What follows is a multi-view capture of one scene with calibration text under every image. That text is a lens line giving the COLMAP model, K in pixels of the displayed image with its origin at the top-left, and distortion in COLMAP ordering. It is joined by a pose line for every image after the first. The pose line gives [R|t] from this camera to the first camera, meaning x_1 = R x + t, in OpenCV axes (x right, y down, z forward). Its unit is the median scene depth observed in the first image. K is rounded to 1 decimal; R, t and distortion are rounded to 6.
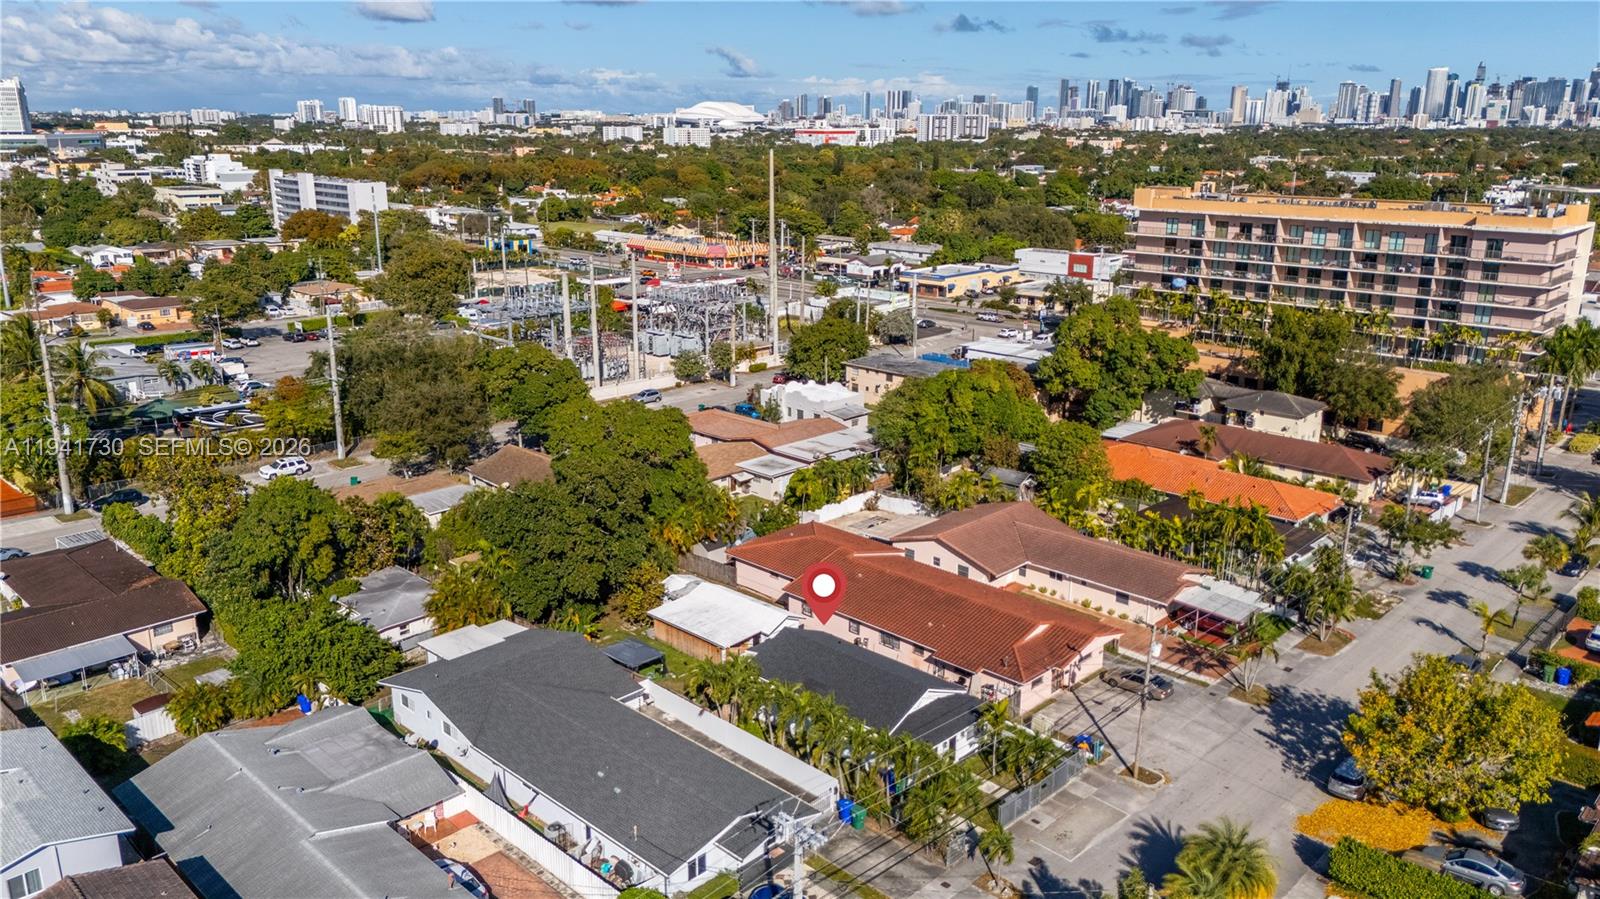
lens RADIAL K [[1176.3, 0, 800.0], [0, 1176.3, 449.5], [0, 0, 1]] dist [0.073638, -0.071270]
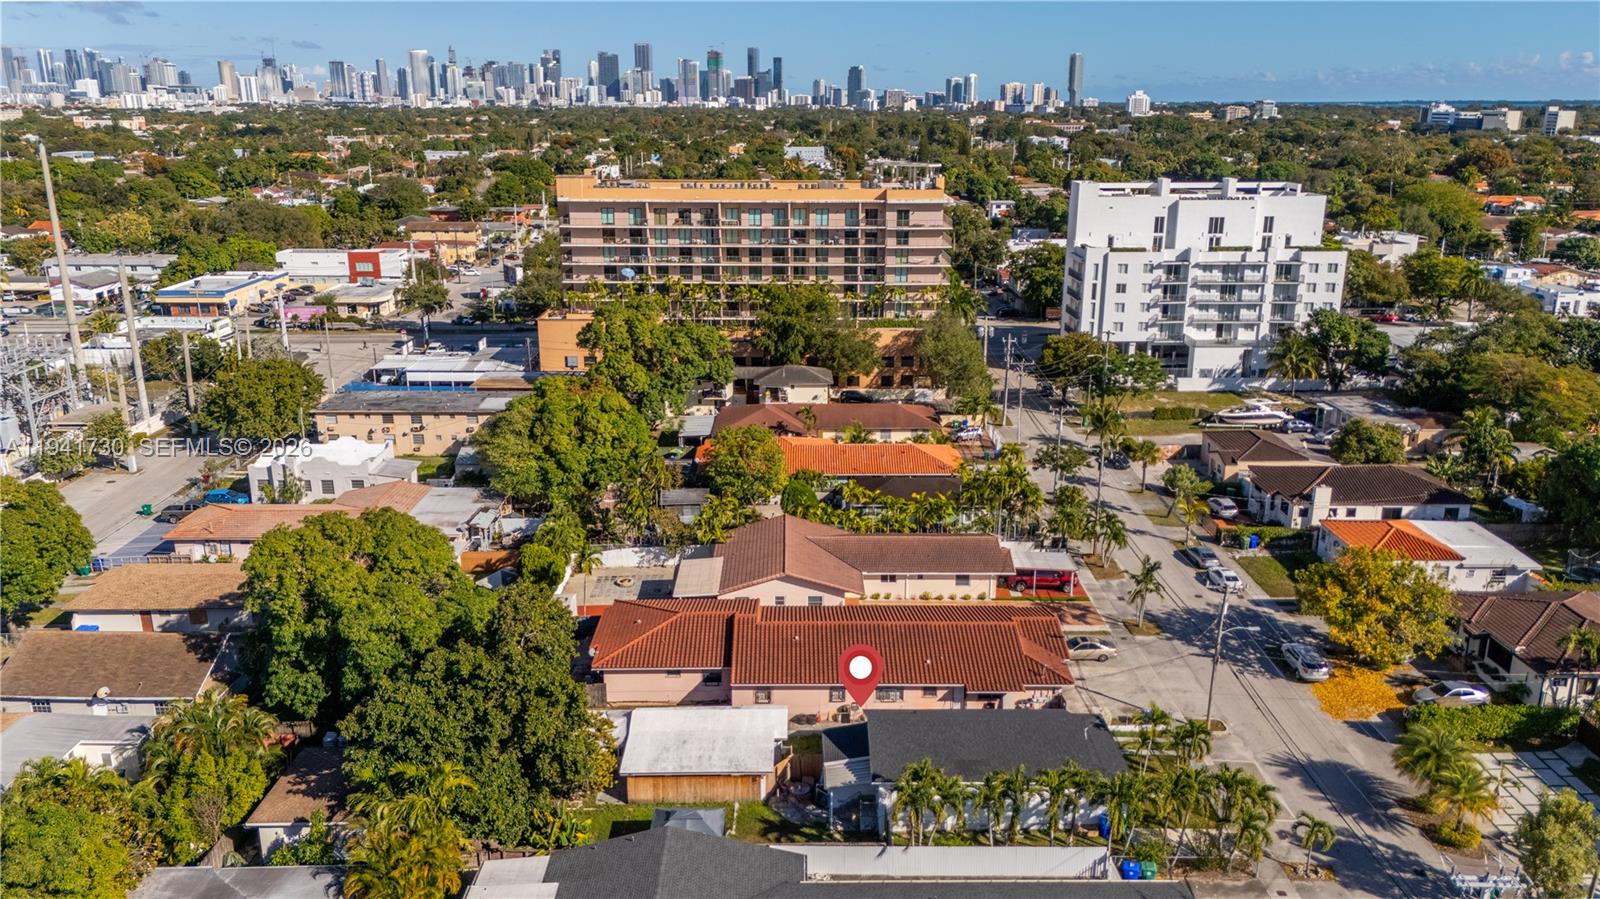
lens RADIAL K [[1176.3, 0, 800.0], [0, 1176.3, 449.5], [0, 0, 1]] dist [0.073638, -0.071270]
pose [[0.711878, -0.204034, 0.672011, -0.303934], [0.192324, 0.976926, 0.092878, -0.066508], [-0.675456, 0.063126, 0.734693, 0.205070]]
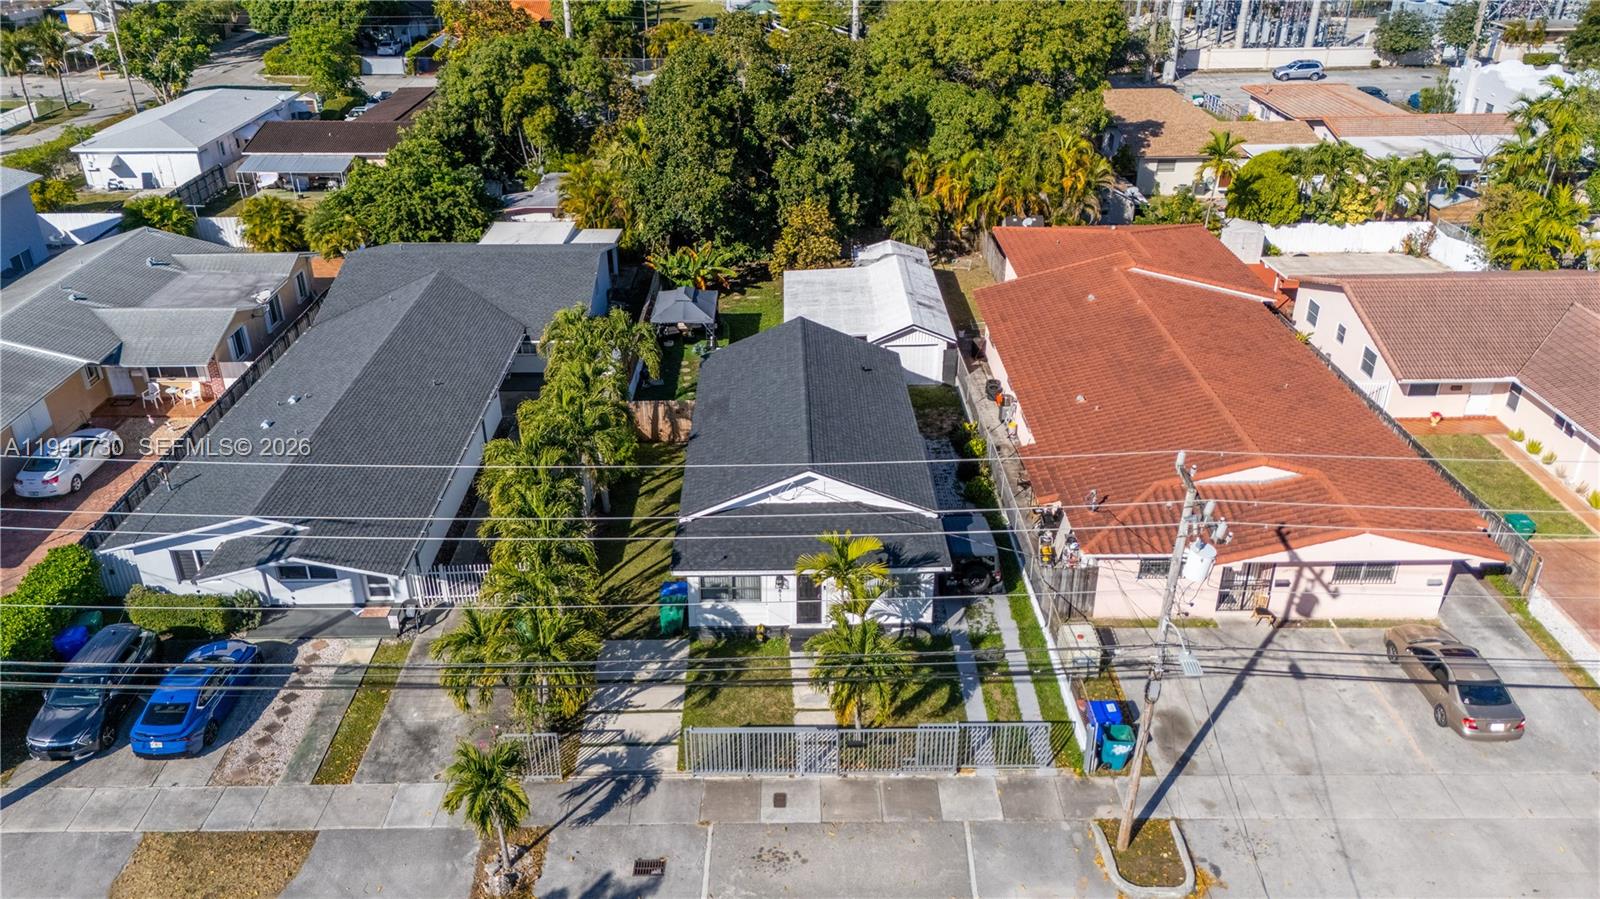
lens RADIAL K [[1176.3, 0, 800.0], [0, 1176.3, 449.5], [0, 0, 1]] dist [0.073638, -0.071270]
pose [[0.677702, 0.307178, -0.668103, 0.207786], [-0.170006, 0.949404, 0.264066, 0.030045], [0.715415, -0.065377, 0.695635, 0.310320]]
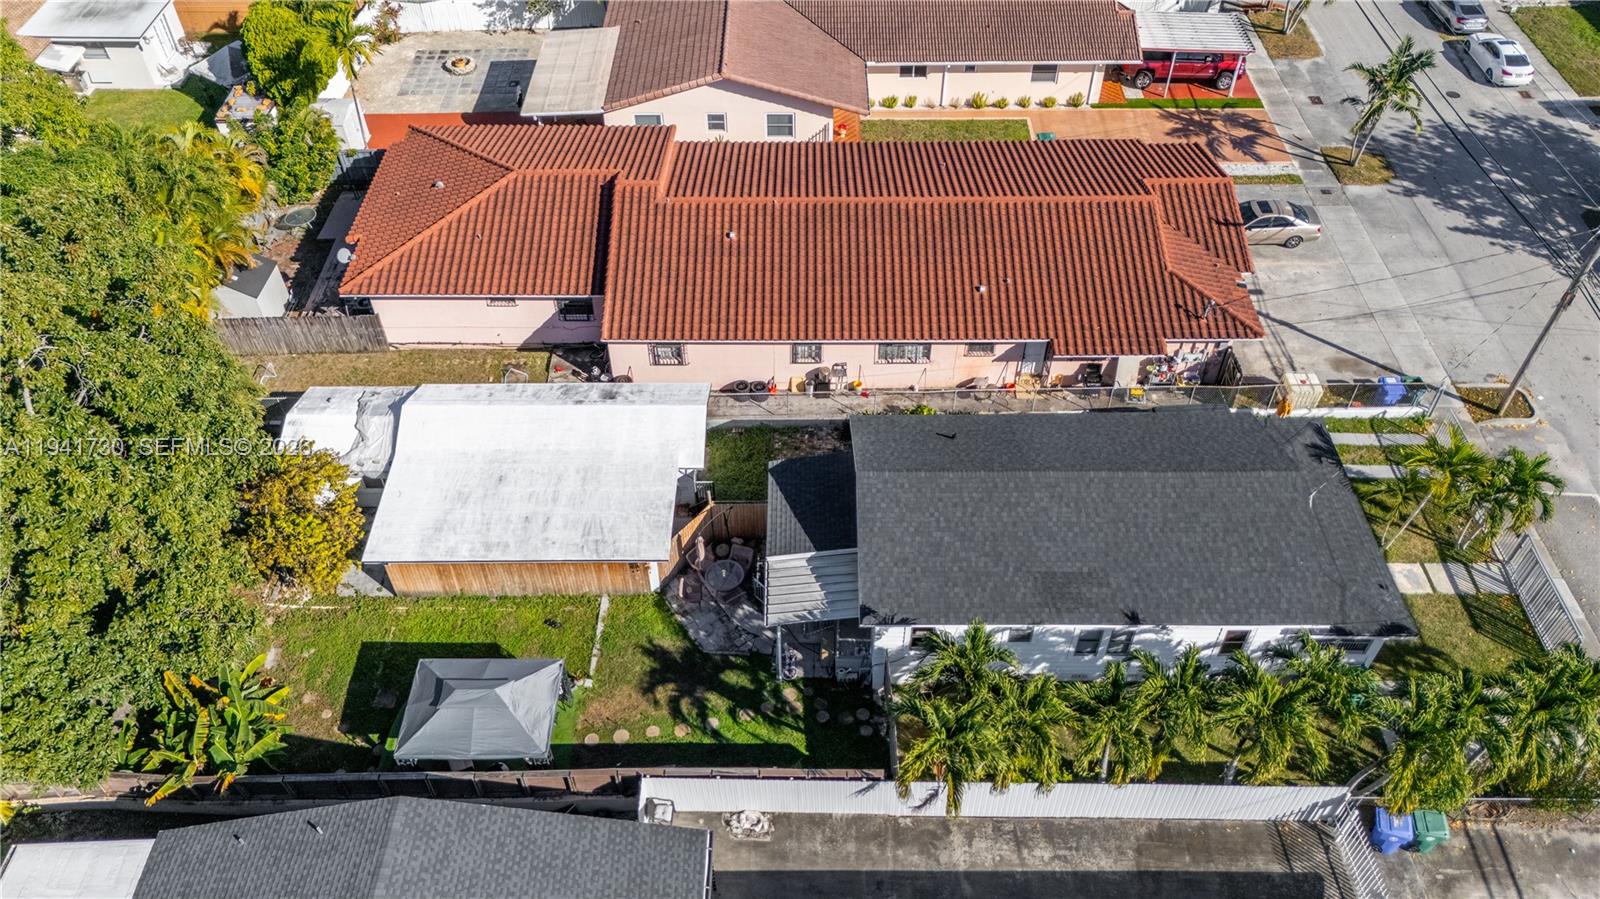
lens RADIAL K [[1176.3, 0, 800.0], [0, 1176.3, 449.5], [0, 0, 1]] dist [0.073638, -0.071270]
pose [[0.719042, -0.503990, 0.478511, -0.114816], [0.193171, 0.806346, 0.559010, -0.045967], [-0.667580, -0.309517, 0.677153, 0.385054]]
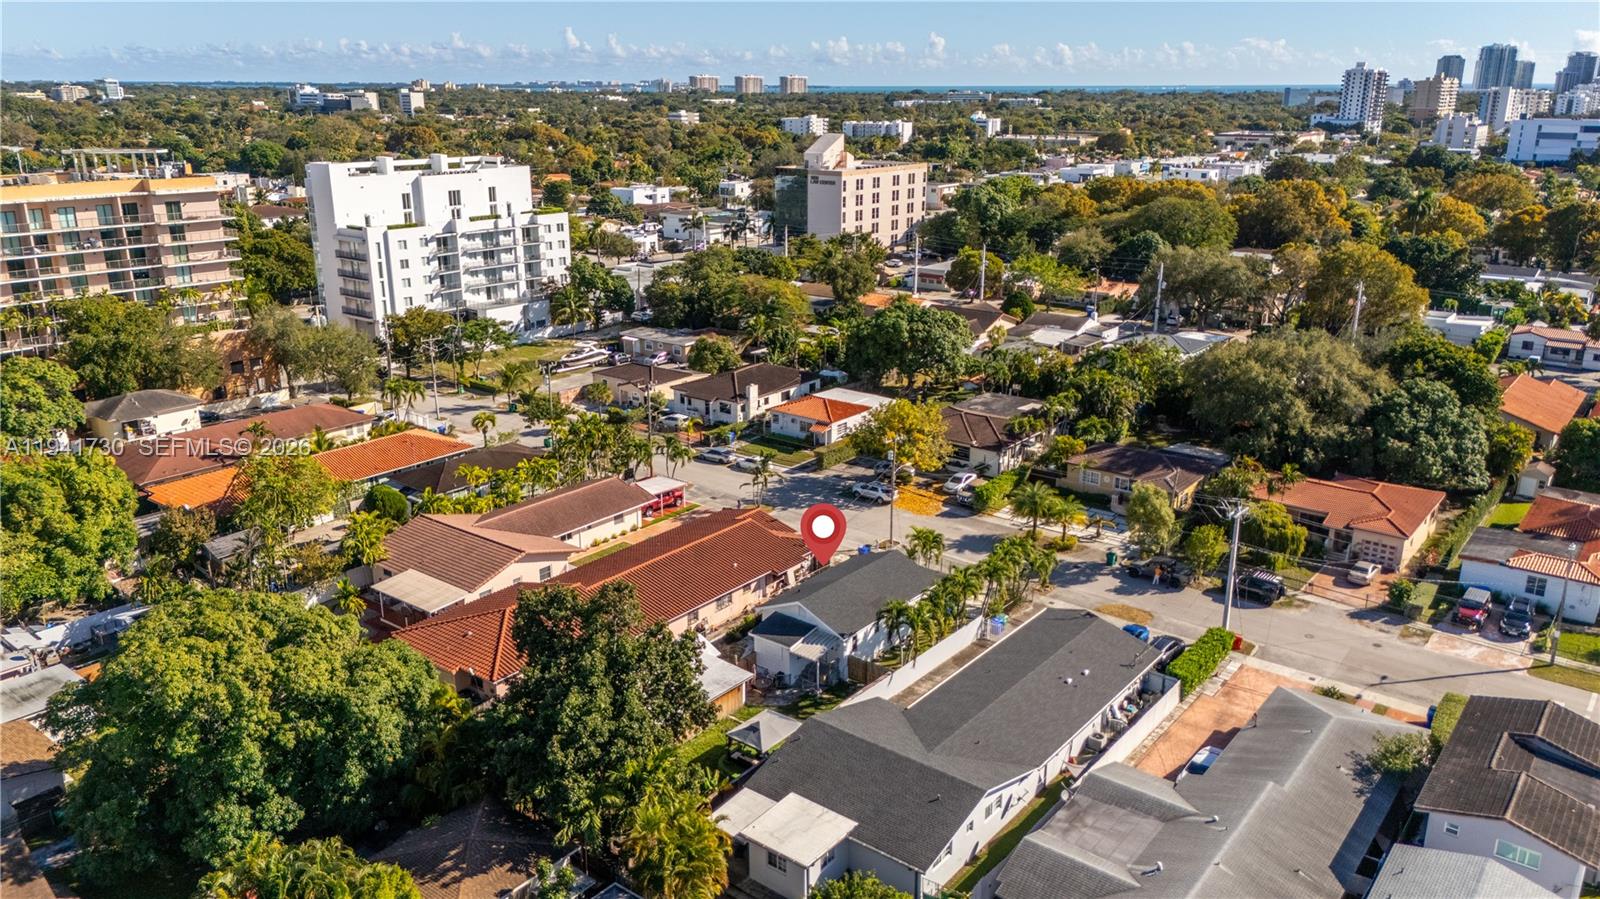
lens RADIAL K [[1176.3, 0, 800.0], [0, 1176.3, 449.5], [0, 0, 1]] dist [0.073638, -0.071270]
pose [[-0.104772, -0.300286, 0.948077, -0.489283], [0.265364, 0.910318, 0.317652, -0.152243], [-0.958439, 0.284867, -0.015690, 0.510764]]
